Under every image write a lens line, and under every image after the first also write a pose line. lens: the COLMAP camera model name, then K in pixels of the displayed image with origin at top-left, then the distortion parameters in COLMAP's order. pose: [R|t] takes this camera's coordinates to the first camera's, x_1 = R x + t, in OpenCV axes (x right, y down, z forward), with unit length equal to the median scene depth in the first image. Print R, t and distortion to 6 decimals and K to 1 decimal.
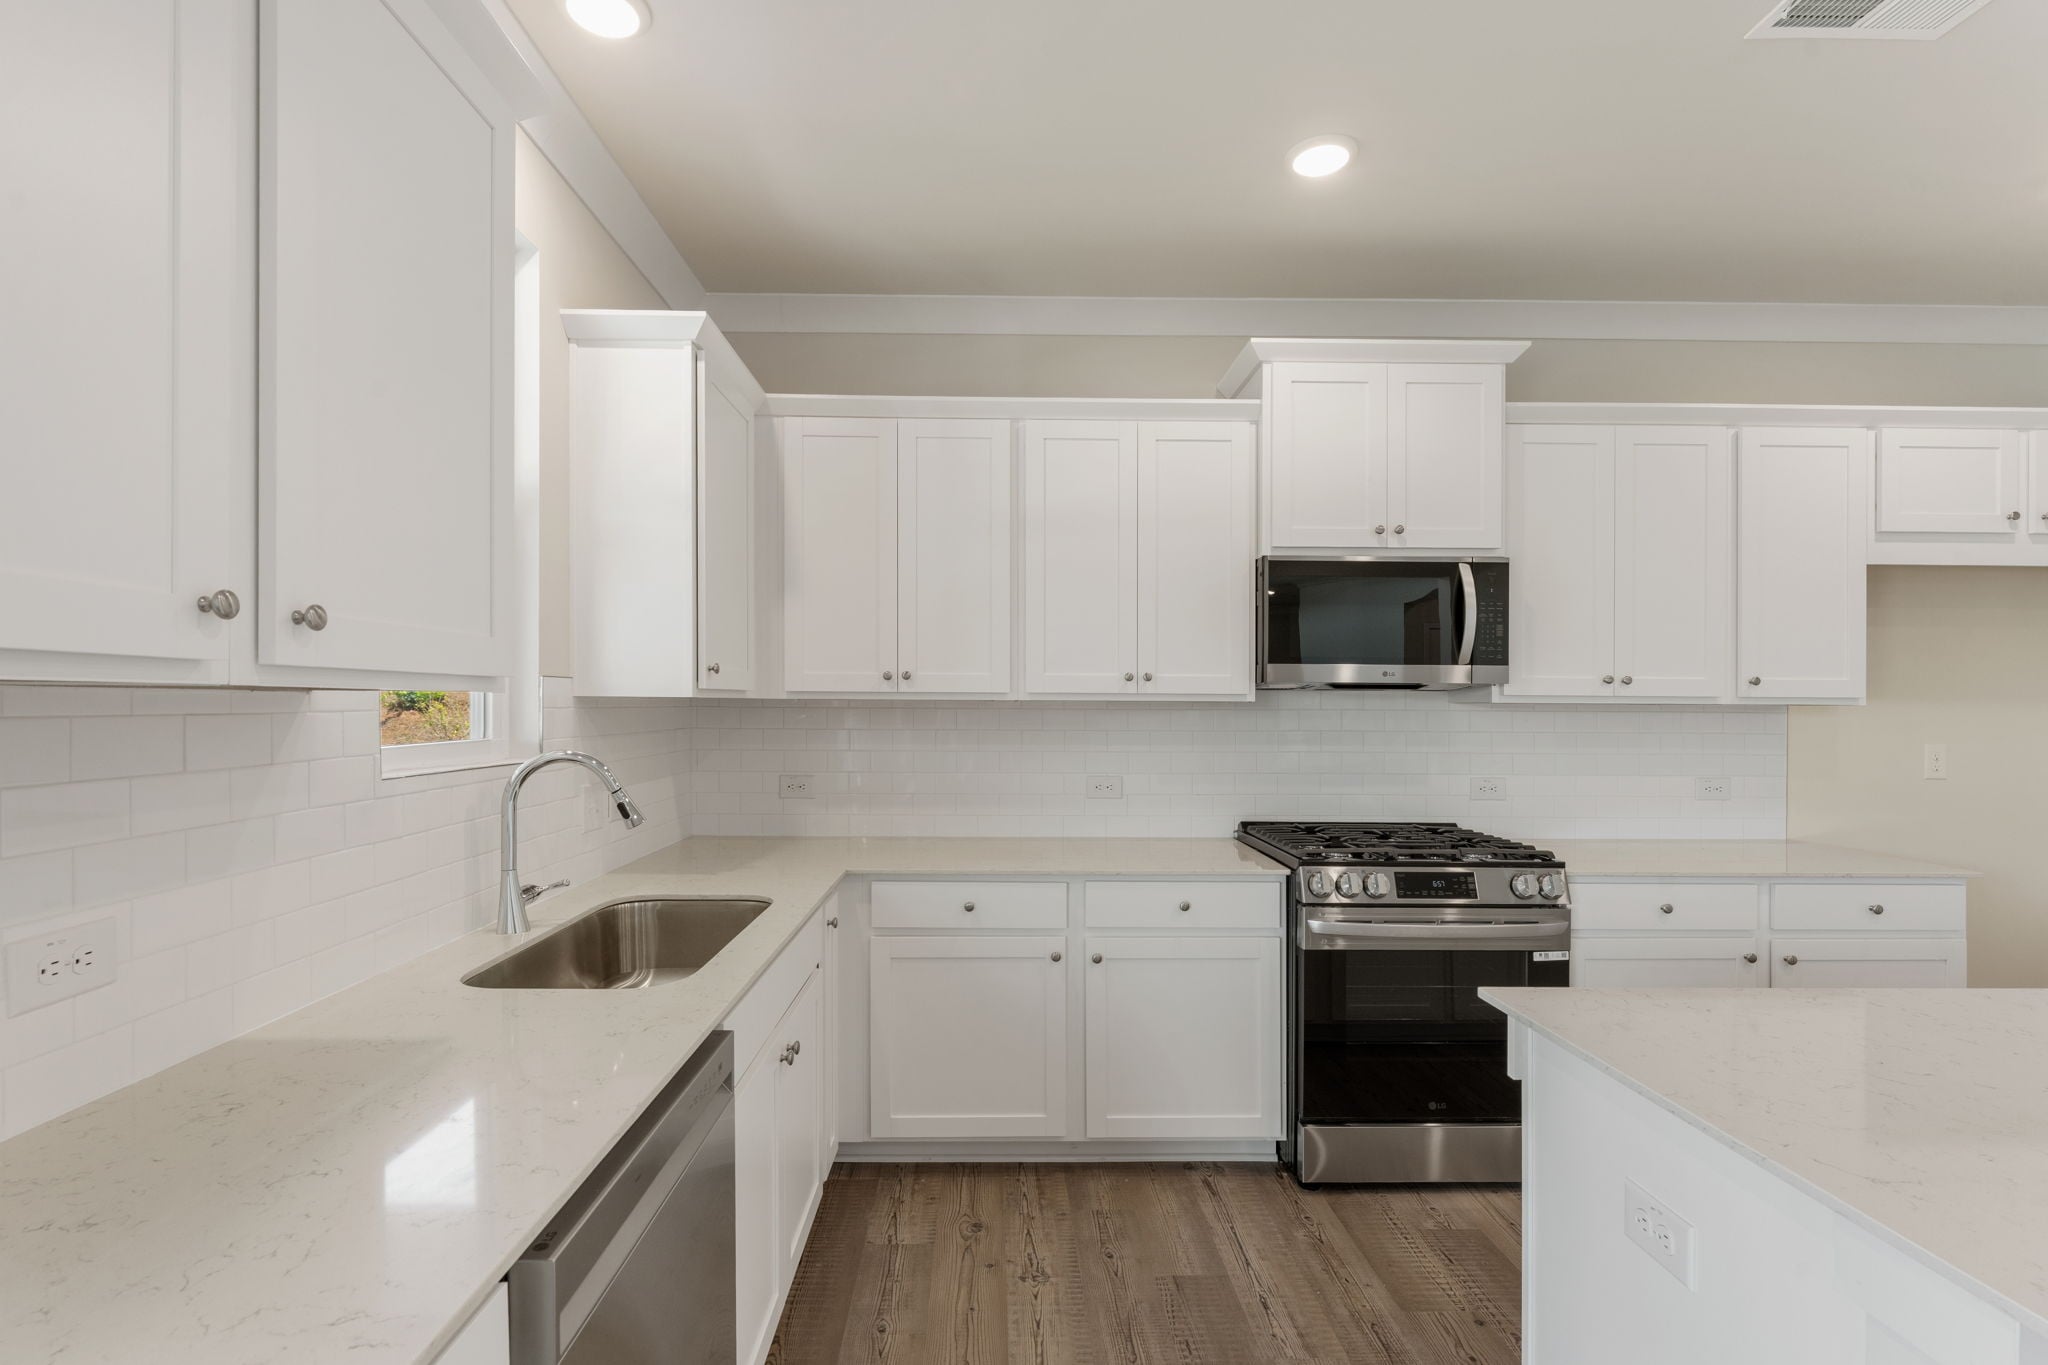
lens RADIAL K [[1025.0, 0, 1086.6], [0, 1025.0, 717.0], [0, 0, 1]] dist [-0.002828, -0.003315]
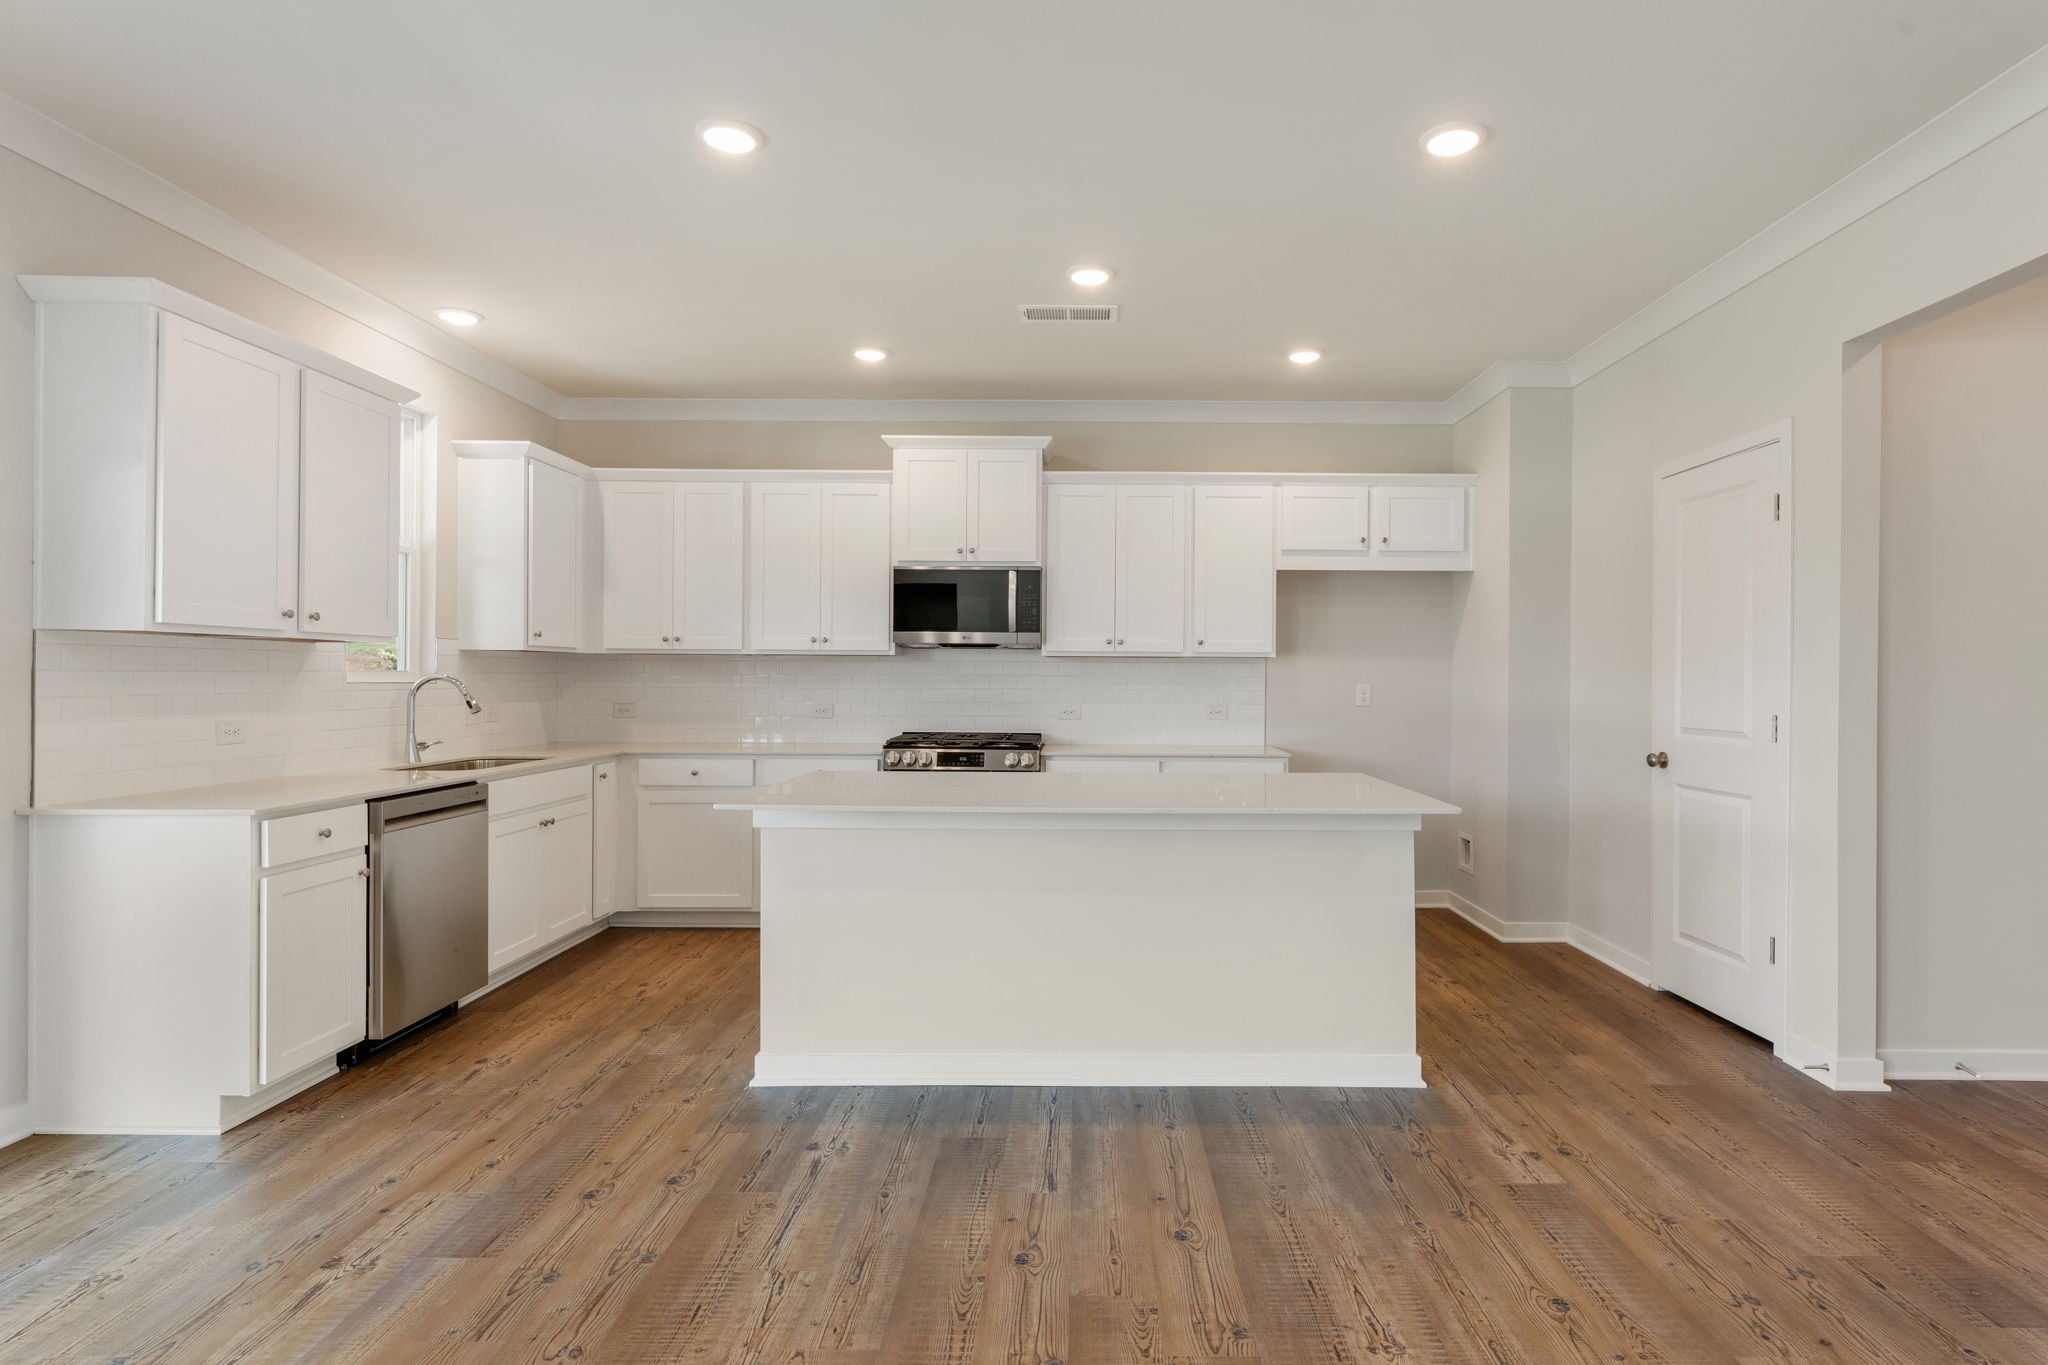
lens RADIAL K [[1025.0, 0, 1087.0], [0, 1025.0, 677.6], [0, 0, 1]] dist [-0.002828, -0.003315]
pose [[0.999999, 0.000025, -0.001277, 0.483898], [-0.000035, 0.999968, -0.008044, 0.034657], [0.001277, 0.008044, 0.999967, -0.639376]]
